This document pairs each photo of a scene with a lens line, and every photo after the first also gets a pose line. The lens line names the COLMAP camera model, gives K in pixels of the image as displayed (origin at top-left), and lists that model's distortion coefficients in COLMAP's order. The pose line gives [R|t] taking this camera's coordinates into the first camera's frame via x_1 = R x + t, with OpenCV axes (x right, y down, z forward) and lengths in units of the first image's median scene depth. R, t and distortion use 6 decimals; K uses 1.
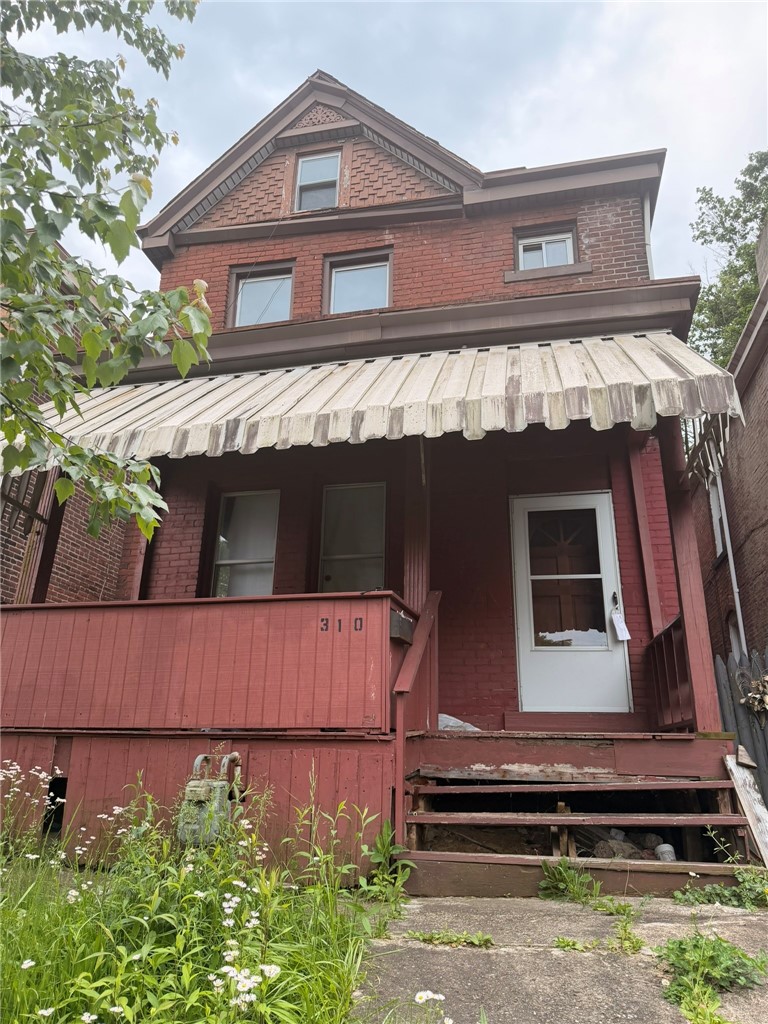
lens RADIAL K [[711.2, 0, 384.0], [0, 711.2, 512.0], [0, 0, 1]] dist [0.001820, 0.000454]
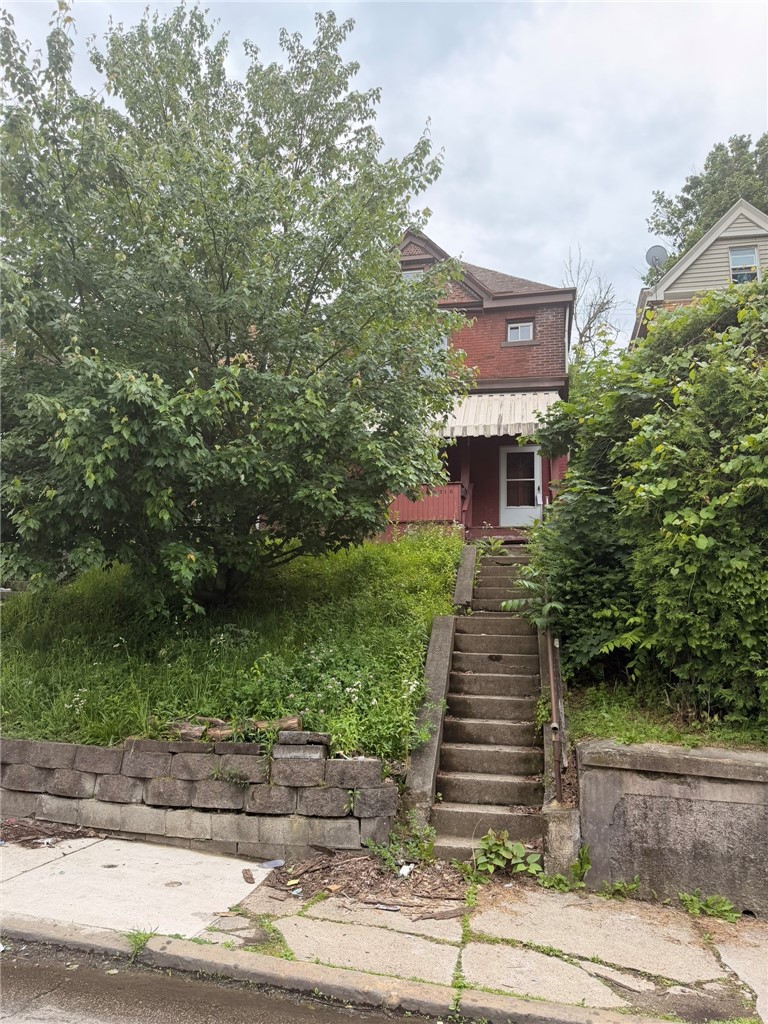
lens RADIAL K [[711.2, 0, 384.0], [0, 711.2, 512.0], [0, 0, 1]] dist [0.001820, 0.000454]
pose [[0.999837, 0.015454, 0.009334, -0.231808], [-0.016539, 0.991345, 0.130239, -0.108058], [-0.007241, -0.130372, 0.991439, -1.412642]]
